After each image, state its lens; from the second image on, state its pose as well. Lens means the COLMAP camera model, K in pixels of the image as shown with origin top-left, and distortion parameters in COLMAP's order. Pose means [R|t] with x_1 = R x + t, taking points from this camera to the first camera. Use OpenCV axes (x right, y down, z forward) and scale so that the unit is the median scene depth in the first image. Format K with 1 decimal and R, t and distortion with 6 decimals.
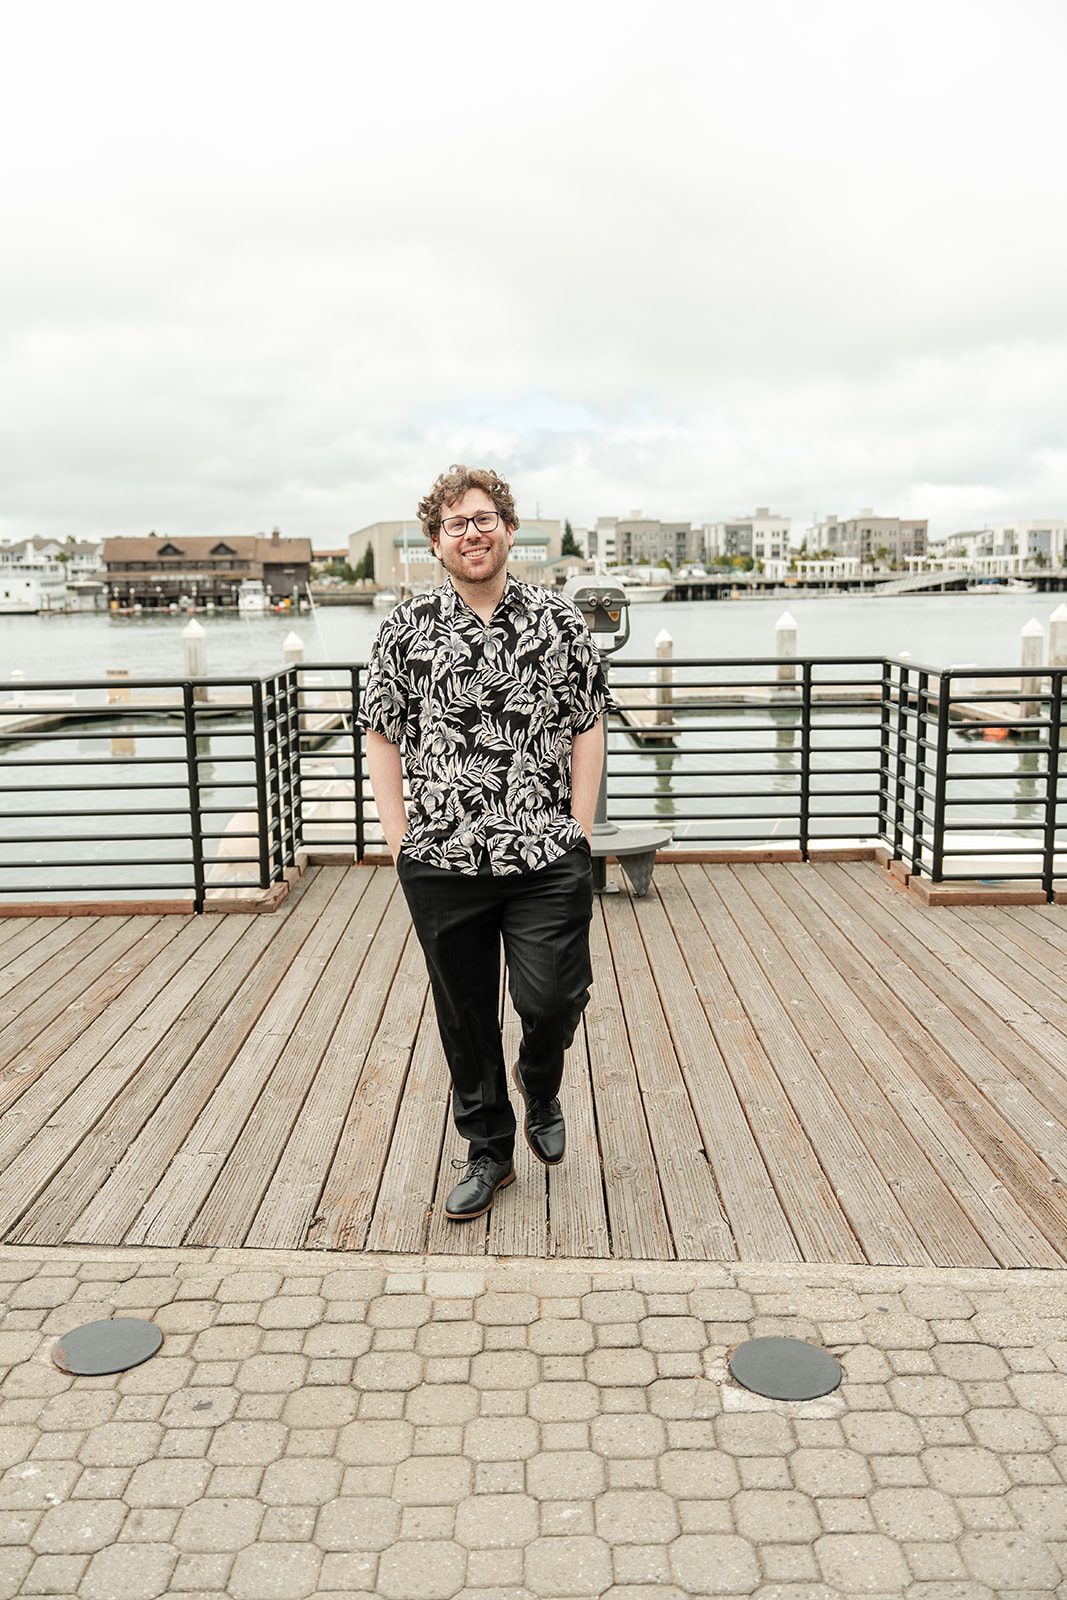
lens RADIAL K [[1425.1, 0, 533.5], [0, 1425.1, 800.0], [0, 0, 1]] dist [0.004953, 0.002913]
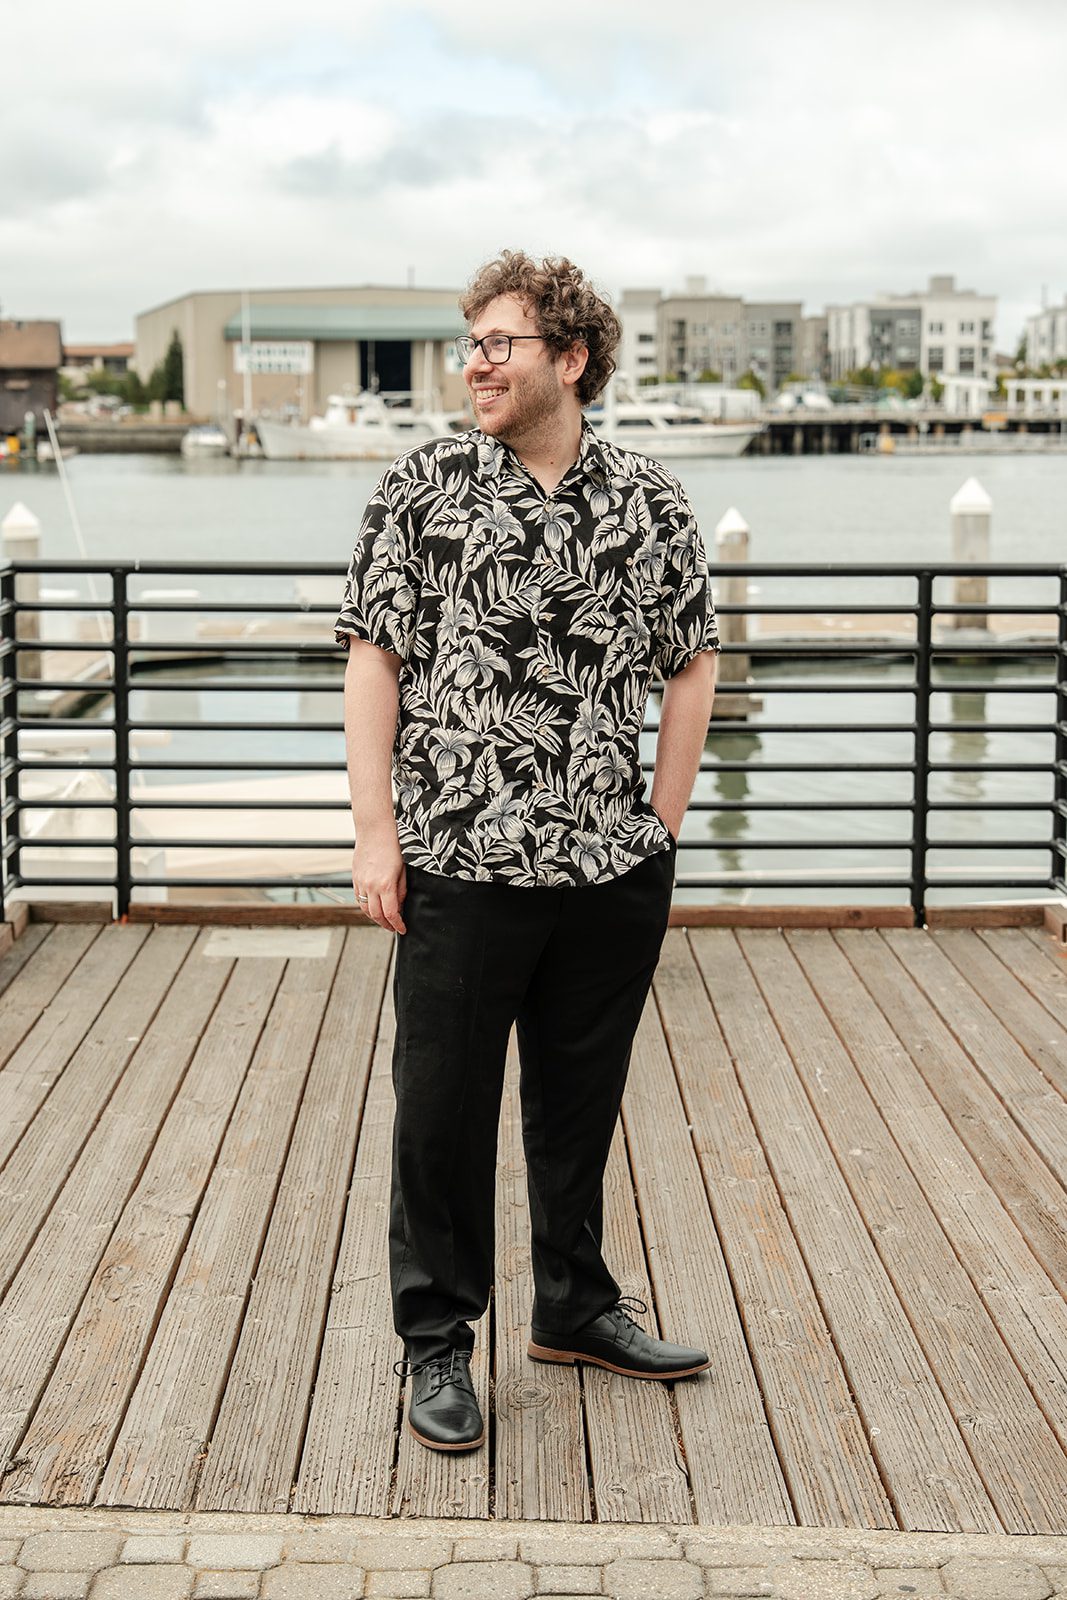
lens RADIAL K [[2846.0, 0, 537.2], [0, 2846.0, 803.4], [0, 0, 1]] dist [0.022118, -0.014871]
pose [[0.999834, 0.013989, 0.011638, 0.027532], [-0.013816, 0.999794, -0.014858, 0.013625], [-0.011844, 0.014695, 0.999822, -0.119752]]
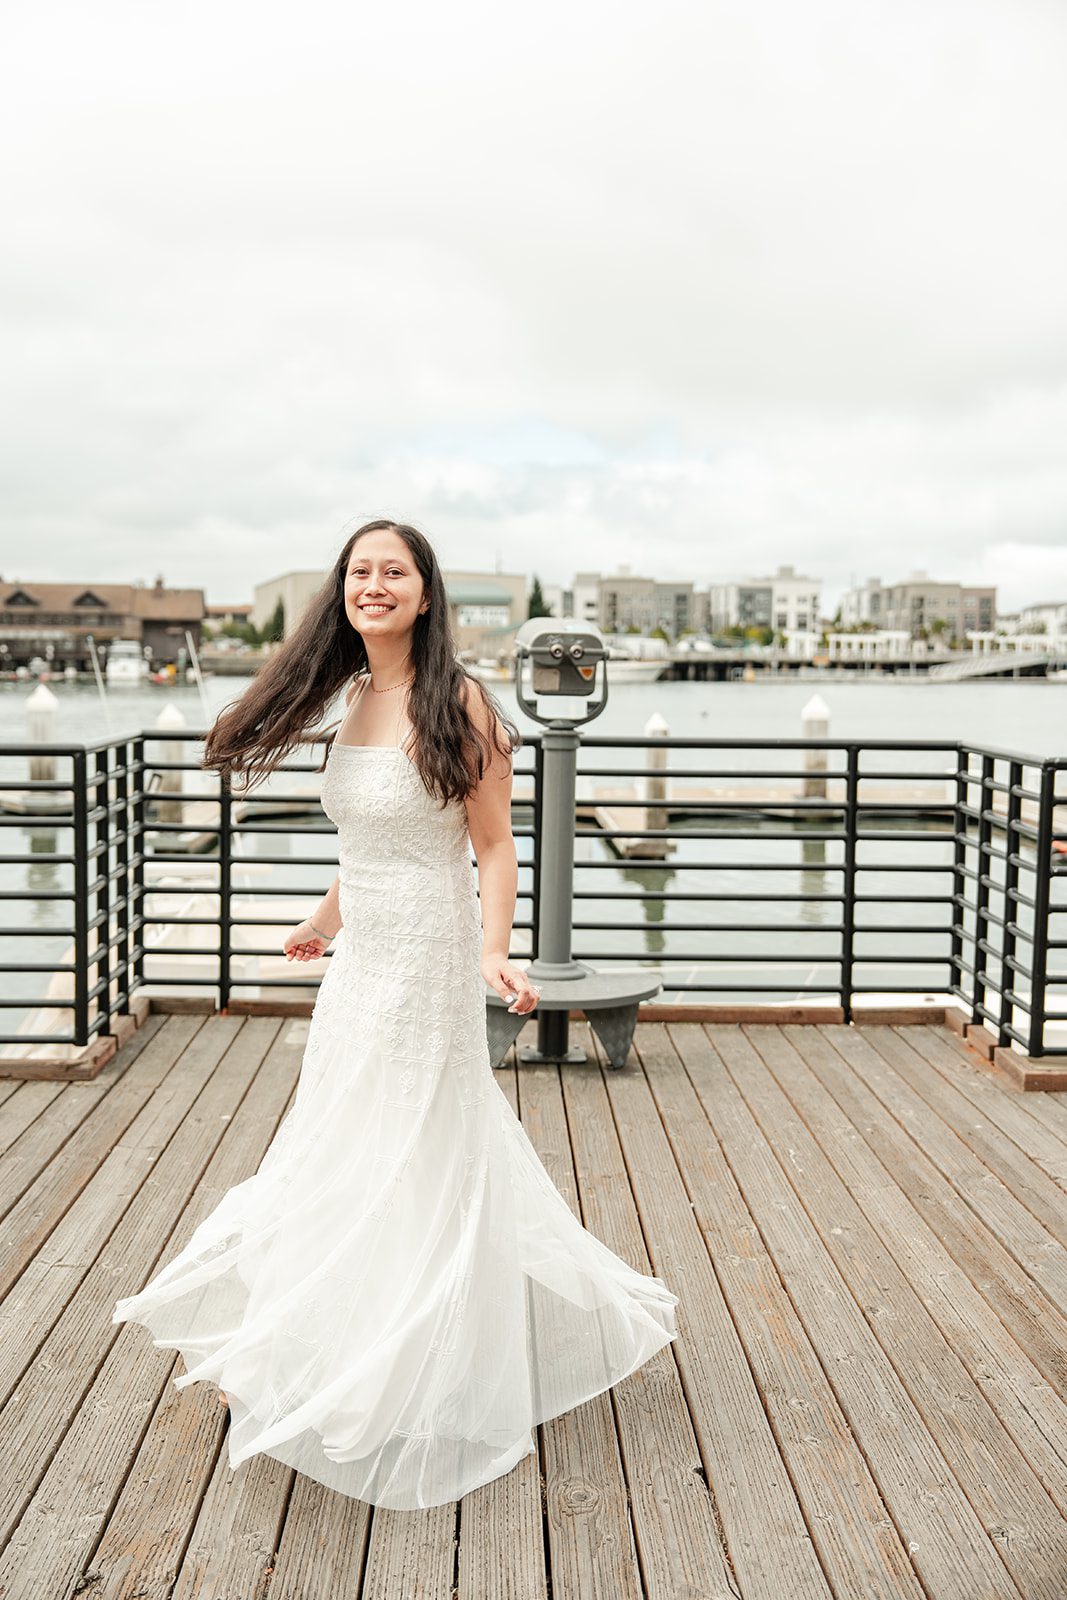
lens RADIAL K [[1822.3, 0, 521.8], [0, 1822.3, 799.6], [0, 0, 1]] dist [0.008579, -0.002051]
pose [[0.999549, 0.024518, 0.017355, 0.008846], [-0.023153, 0.996923, -0.074892, 0.003399], [-0.019138, 0.074457, 0.997041, 0.085825]]
